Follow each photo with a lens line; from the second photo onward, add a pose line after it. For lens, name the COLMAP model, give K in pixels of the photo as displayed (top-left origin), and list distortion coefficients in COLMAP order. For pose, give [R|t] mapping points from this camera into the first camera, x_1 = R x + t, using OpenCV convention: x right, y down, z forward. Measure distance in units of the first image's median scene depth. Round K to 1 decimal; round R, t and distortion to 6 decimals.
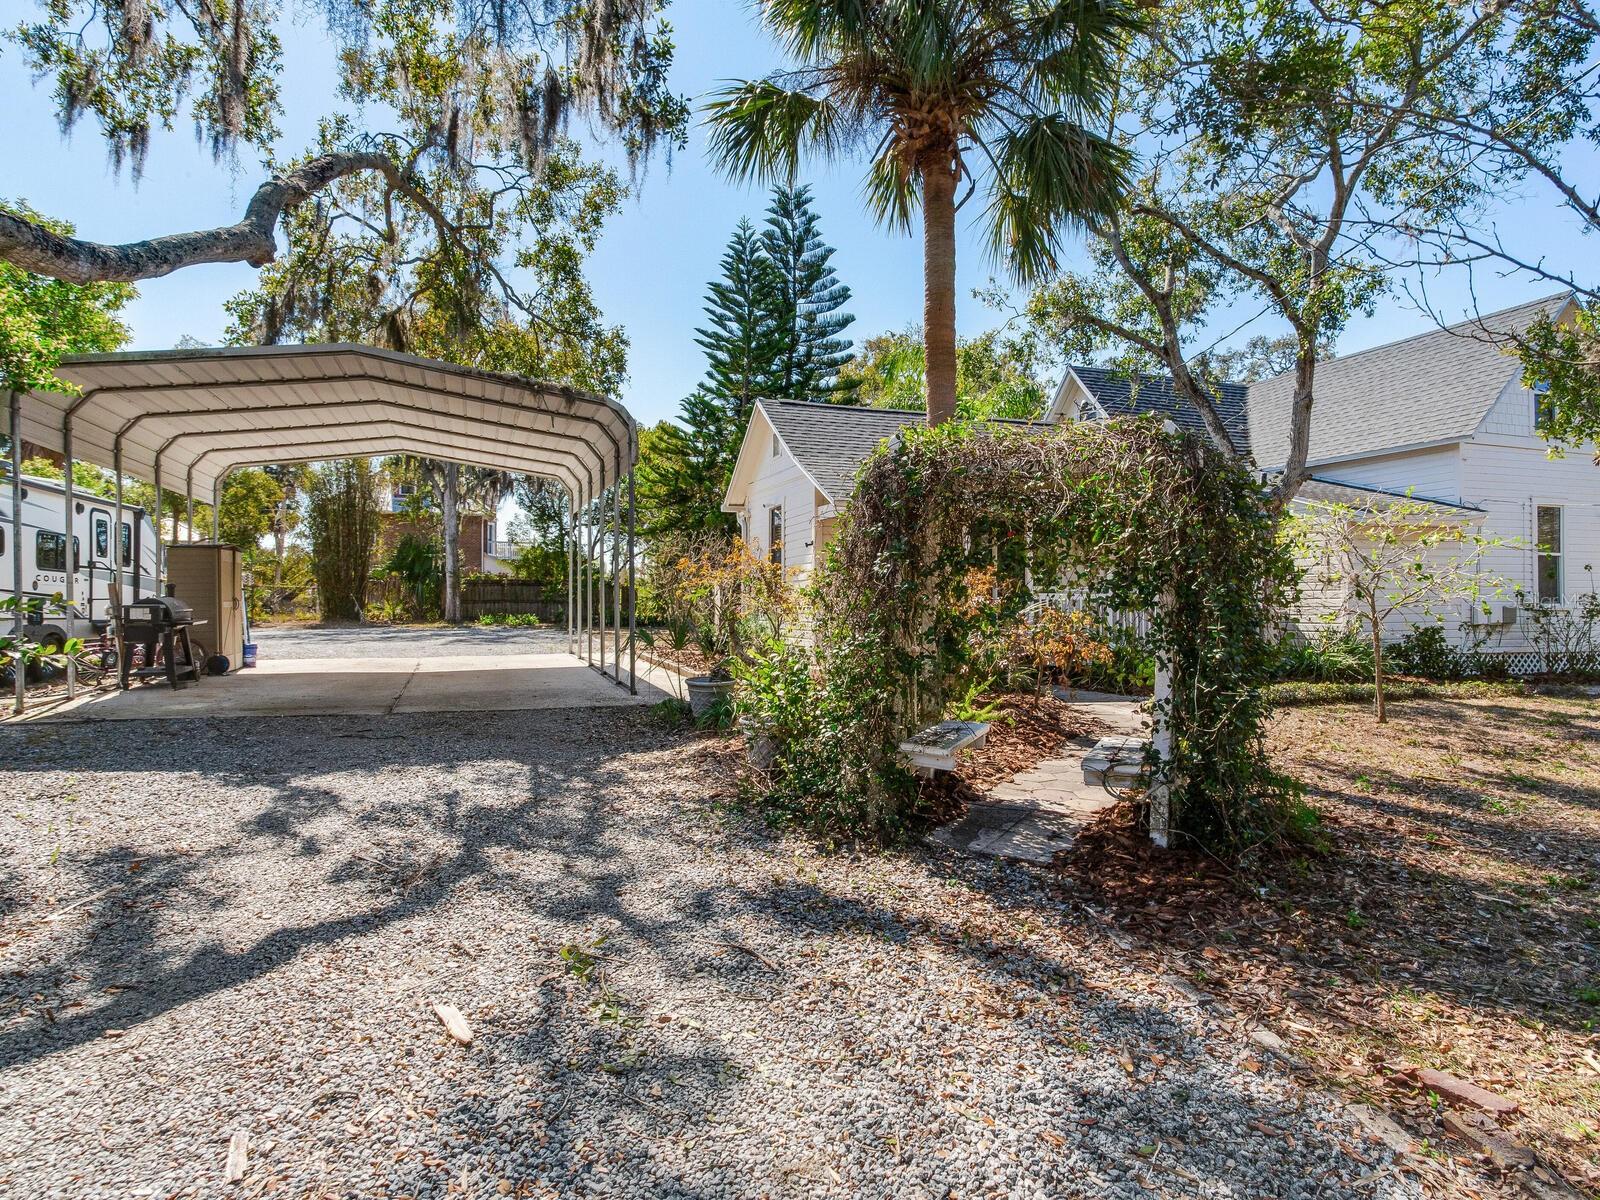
lens RADIAL K [[922.1, 0, 800.0], [0, 922.1, 600.0], [0, 0, 1]] dist [-0.041437, 0.031824]
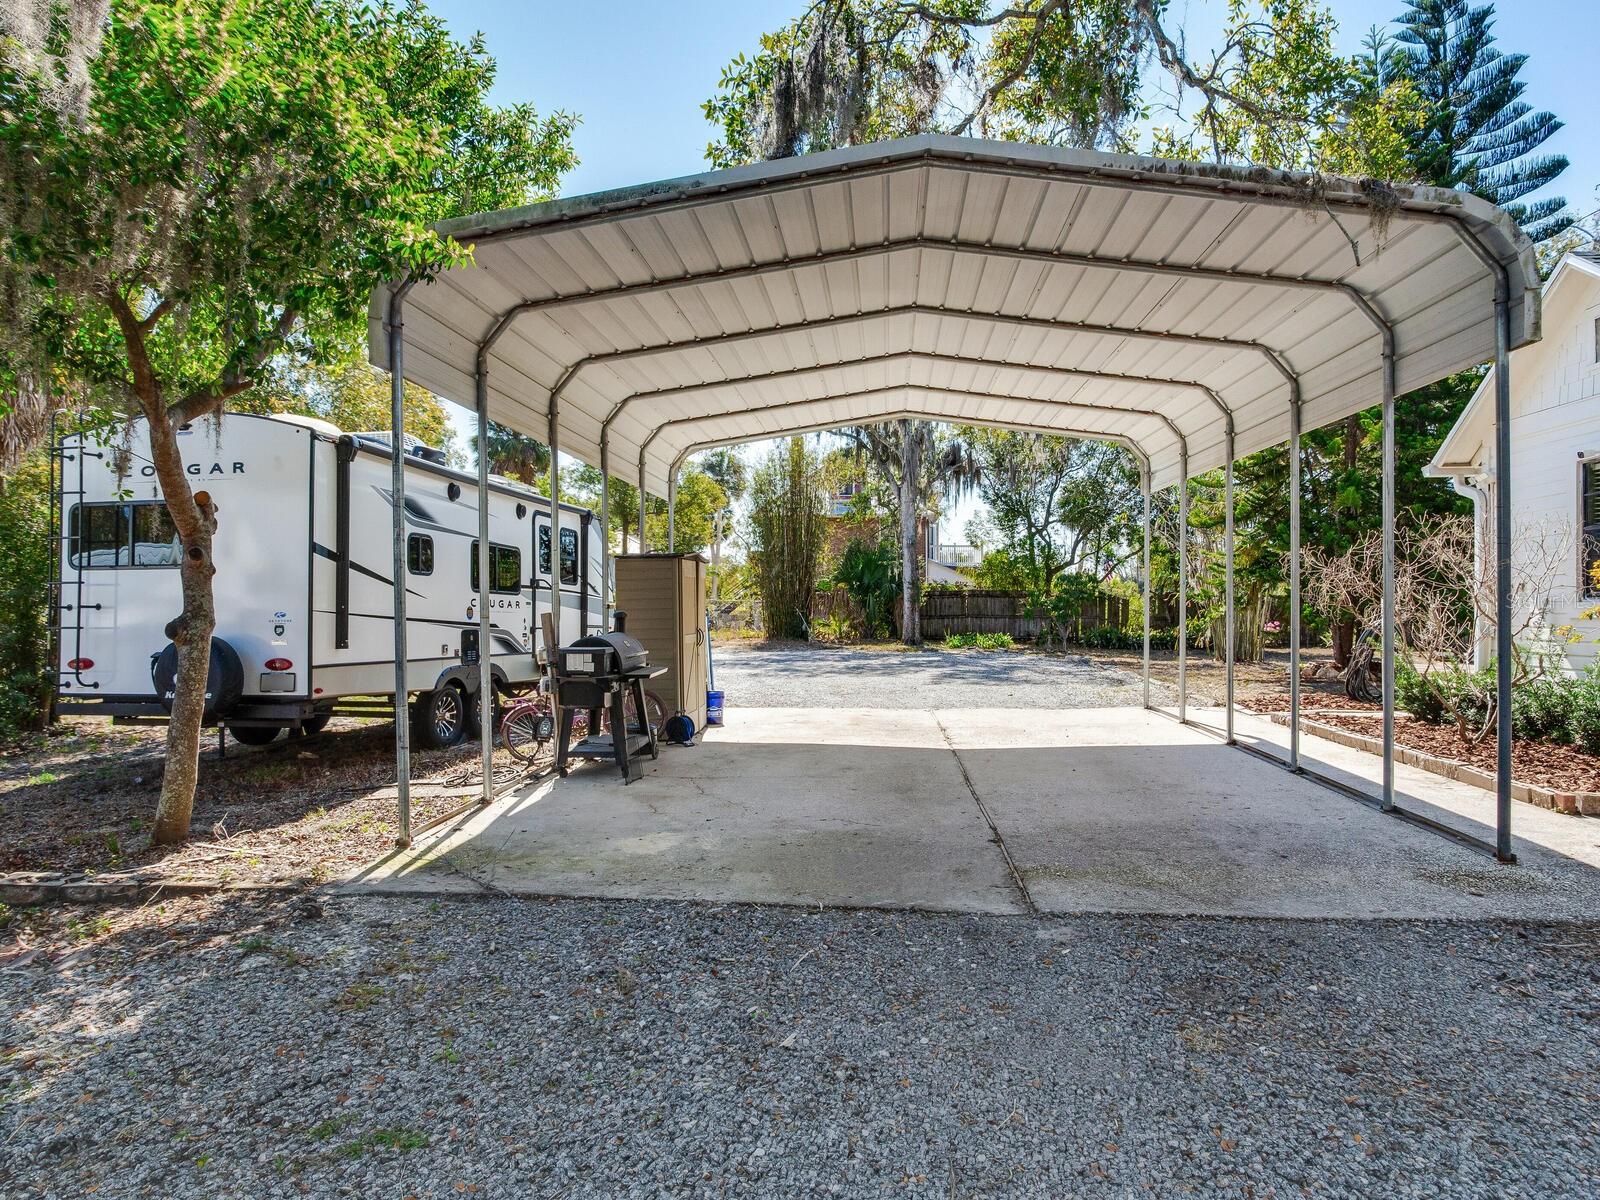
lens RADIAL K [[870.7, 0, 798.6], [0, 870.7, 592.2], [0, 0, 1]] dist [-0.017756, 0.001816]
pose [[0.920042, -0.009234, -0.391712, -0.277635], [0.004778, 0.999912, -0.012351, -0.020894], [0.391792, 0.009492, 0.920005, 0.401615]]
